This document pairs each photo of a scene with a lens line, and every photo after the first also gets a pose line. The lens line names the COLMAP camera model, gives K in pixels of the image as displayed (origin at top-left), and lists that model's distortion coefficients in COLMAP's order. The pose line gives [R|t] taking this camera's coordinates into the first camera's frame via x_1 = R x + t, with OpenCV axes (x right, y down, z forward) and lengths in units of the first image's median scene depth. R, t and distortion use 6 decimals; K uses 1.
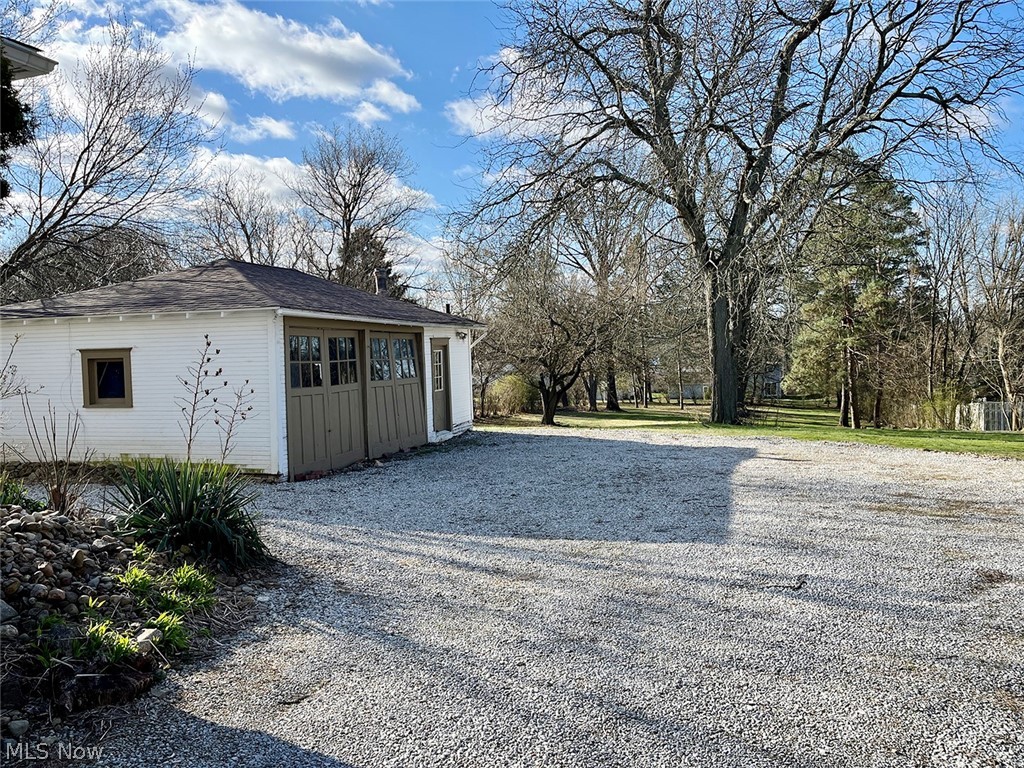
lens RADIAL K [[785.9, 0, 512.0], [0, 785.9, 386.1], [0, 0, 1]] dist [0.014608, 0.003496]
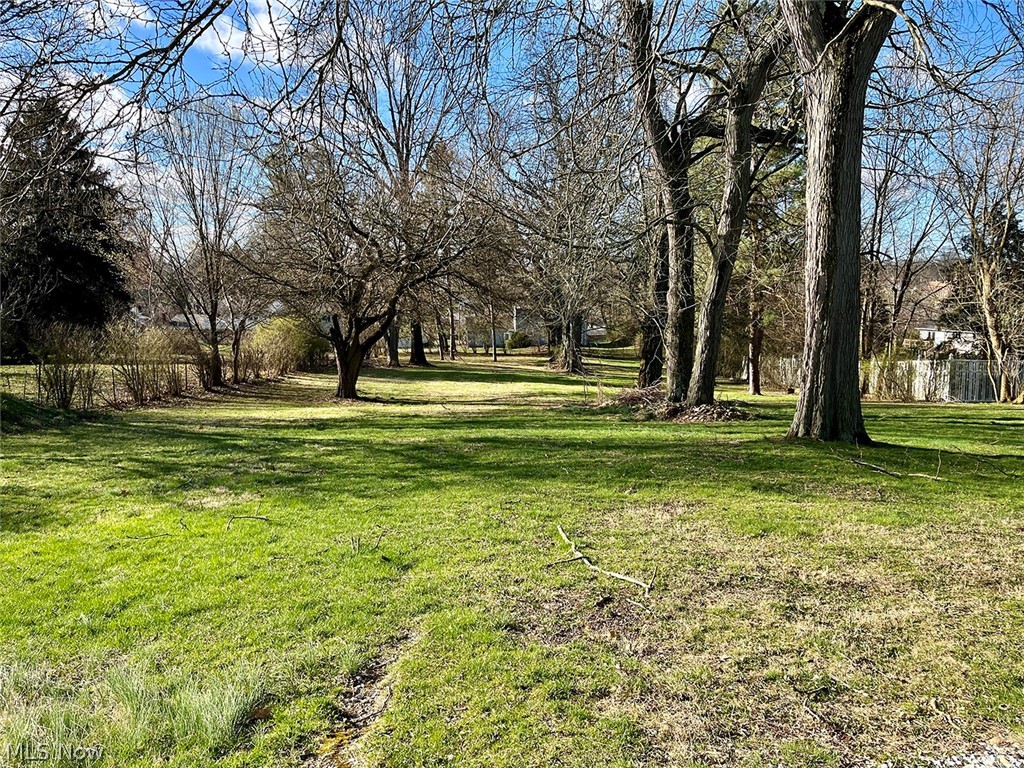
lens RADIAL K [[785.9, 0, 513.1], [0, 785.9, 379.4], [0, 0, 1]] dist [0.014608, 0.003496]
pose [[0.959542, -0.009265, 0.281414, -0.001350], [-0.007944, 0.998170, 0.059952, -0.002970], [-0.281455, -0.059762, 0.957712, 0.385615]]
